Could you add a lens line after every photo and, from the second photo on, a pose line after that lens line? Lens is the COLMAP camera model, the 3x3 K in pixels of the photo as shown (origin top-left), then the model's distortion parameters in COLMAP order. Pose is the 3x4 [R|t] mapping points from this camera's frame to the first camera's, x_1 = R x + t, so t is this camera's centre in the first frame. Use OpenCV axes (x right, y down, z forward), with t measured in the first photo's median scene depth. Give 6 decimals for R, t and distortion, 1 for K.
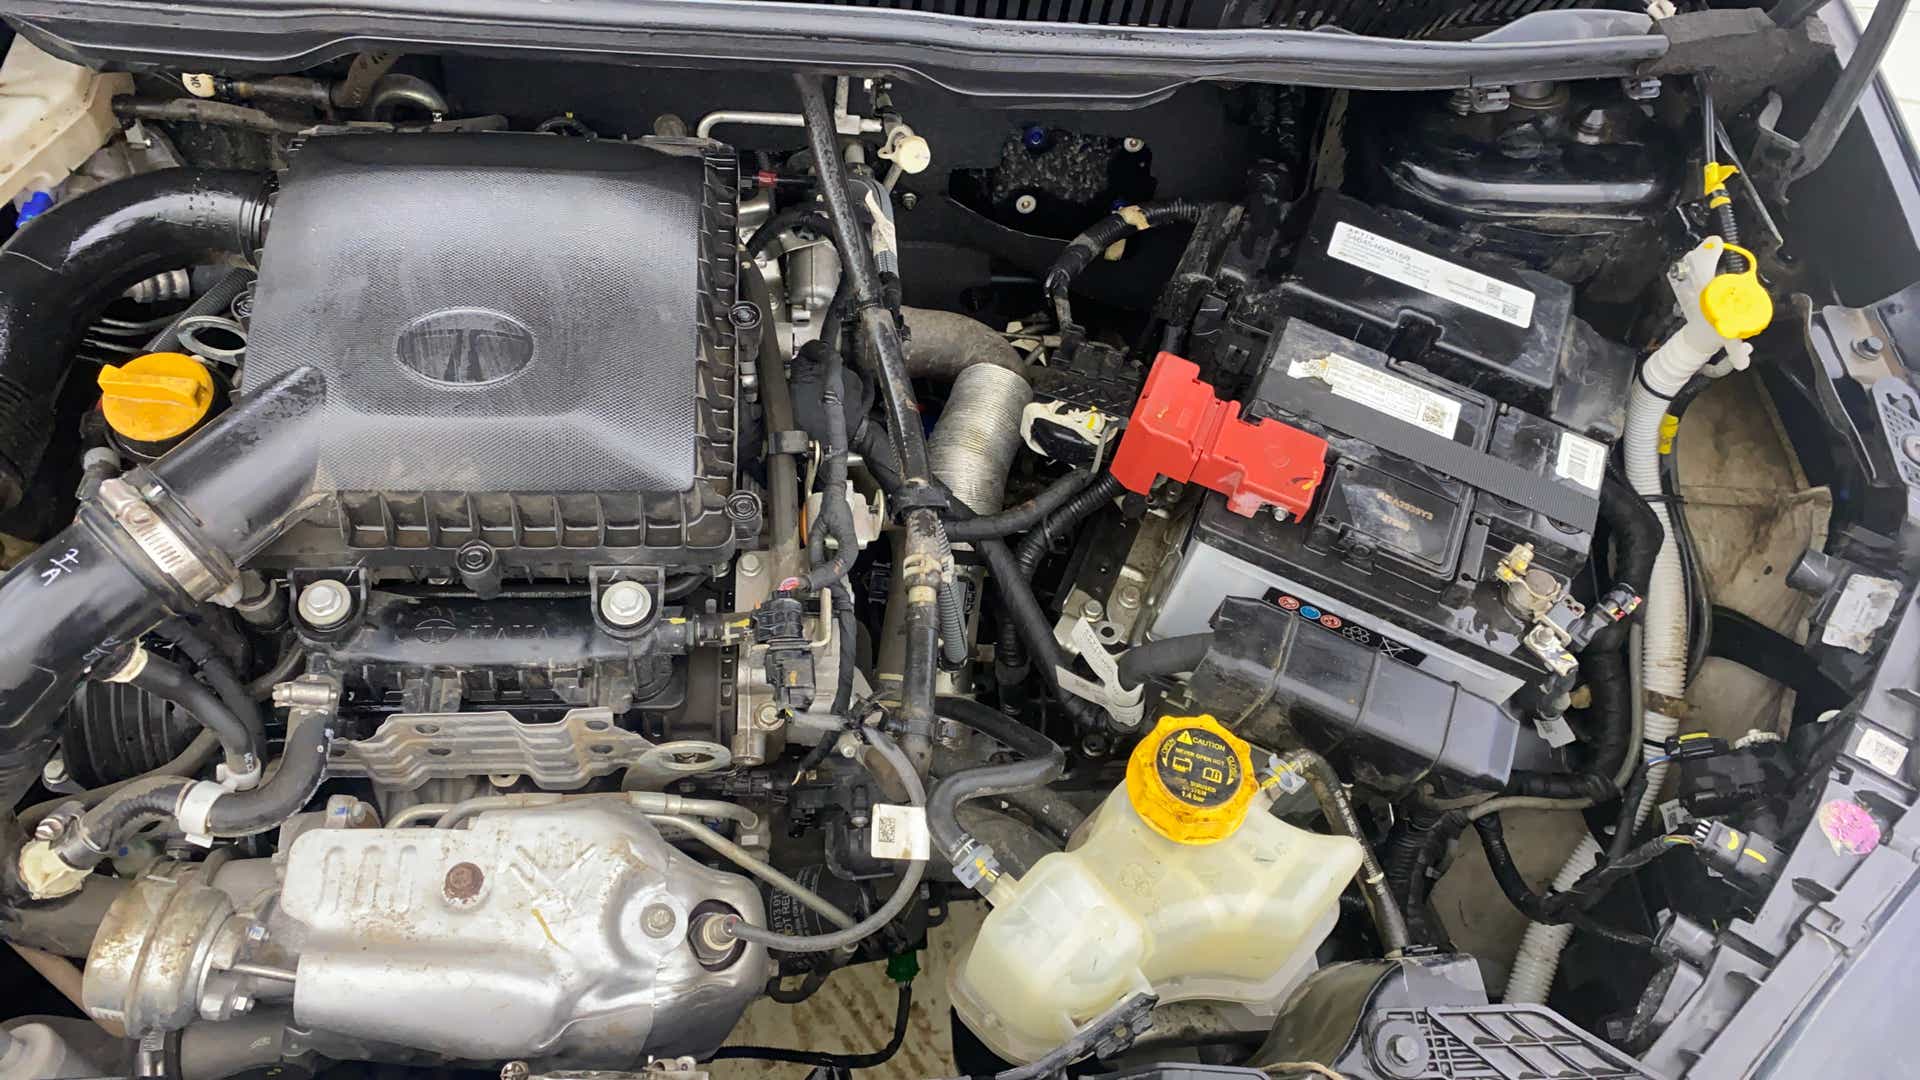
lens RADIAL K [[1337.4, 0, 960.0], [0, 1337.4, 540.0], [0, 0, 1]] dist [0.056966, -0.057534]
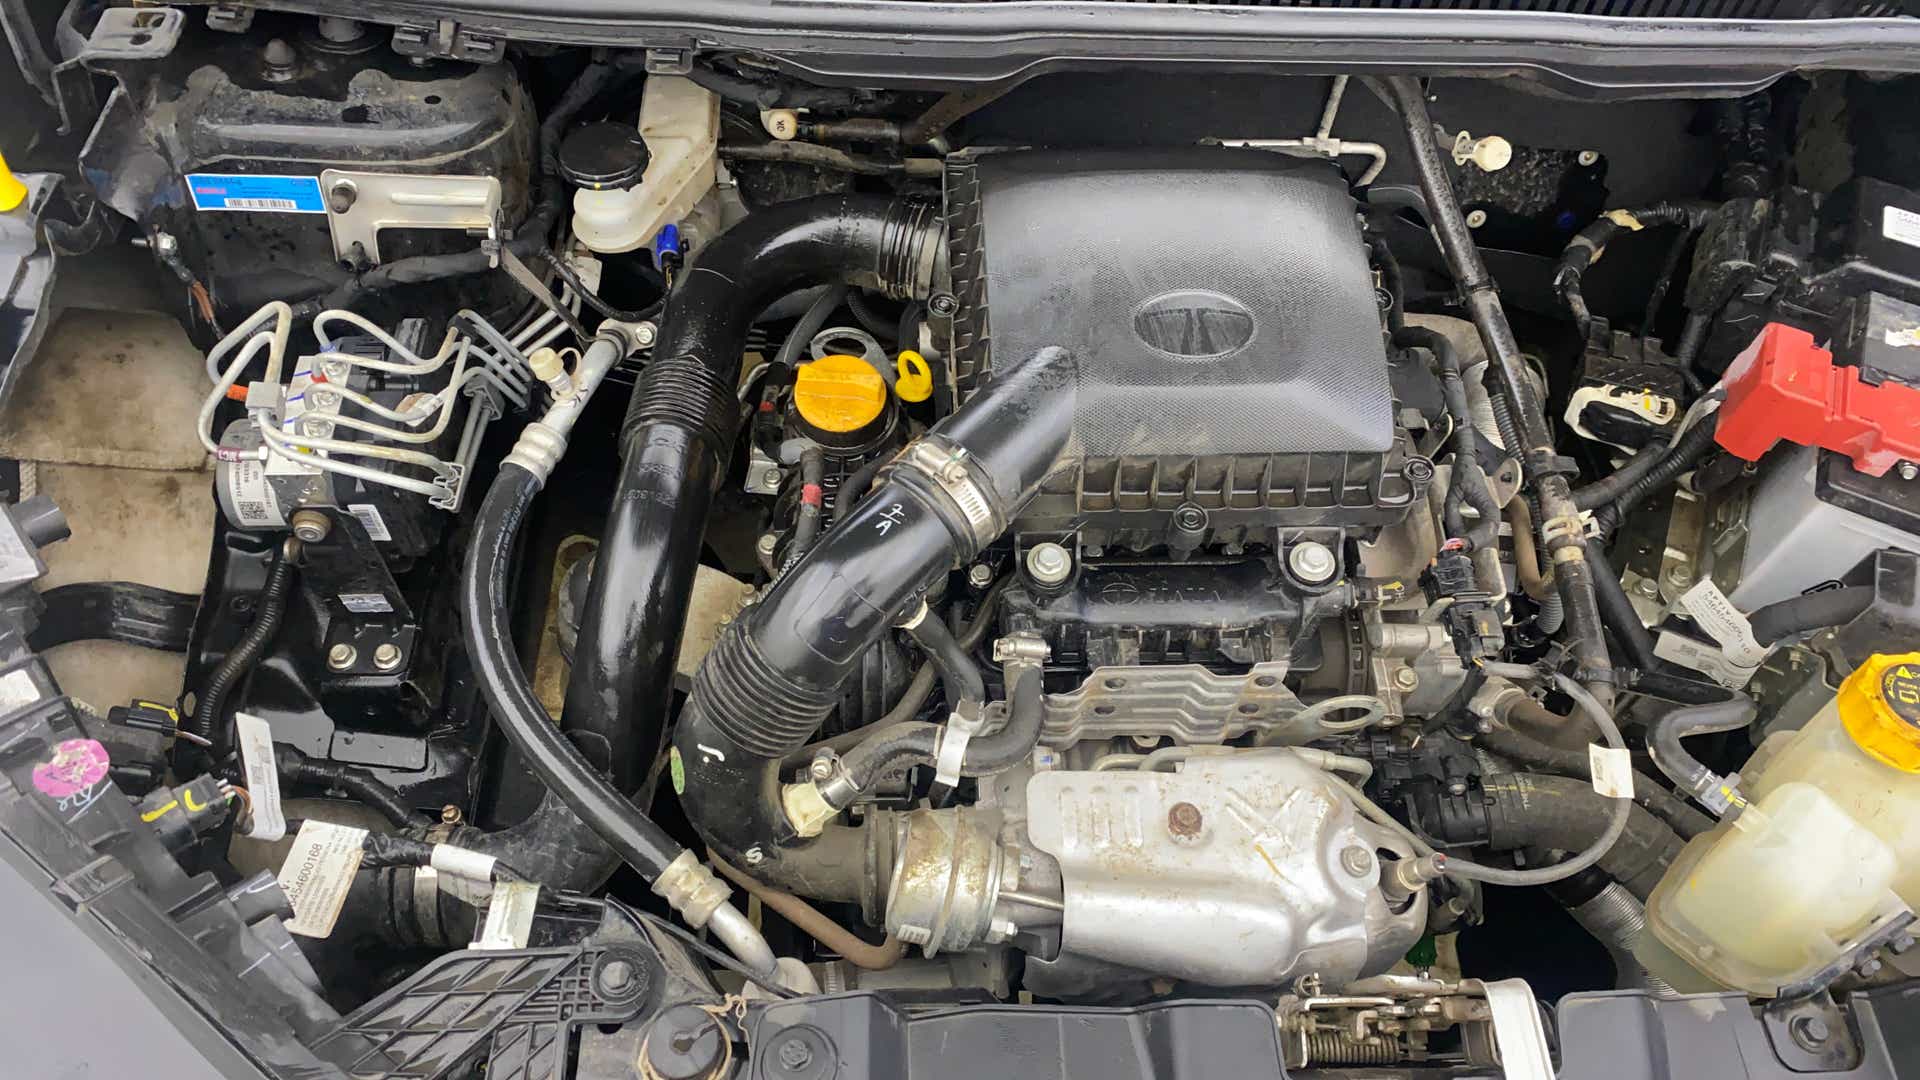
lens RADIAL K [[1337.4, 0, 960.0], [0, 1337.4, 540.0], [0, 0, 1]] dist [0.056966, -0.057534]
pose [[0.998349, -0.021147, -0.053406, -0.472018], [0.017714, 0.997796, -0.063952, 0.093470], [0.054640, 0.062900, 0.996523, -0.085740]]
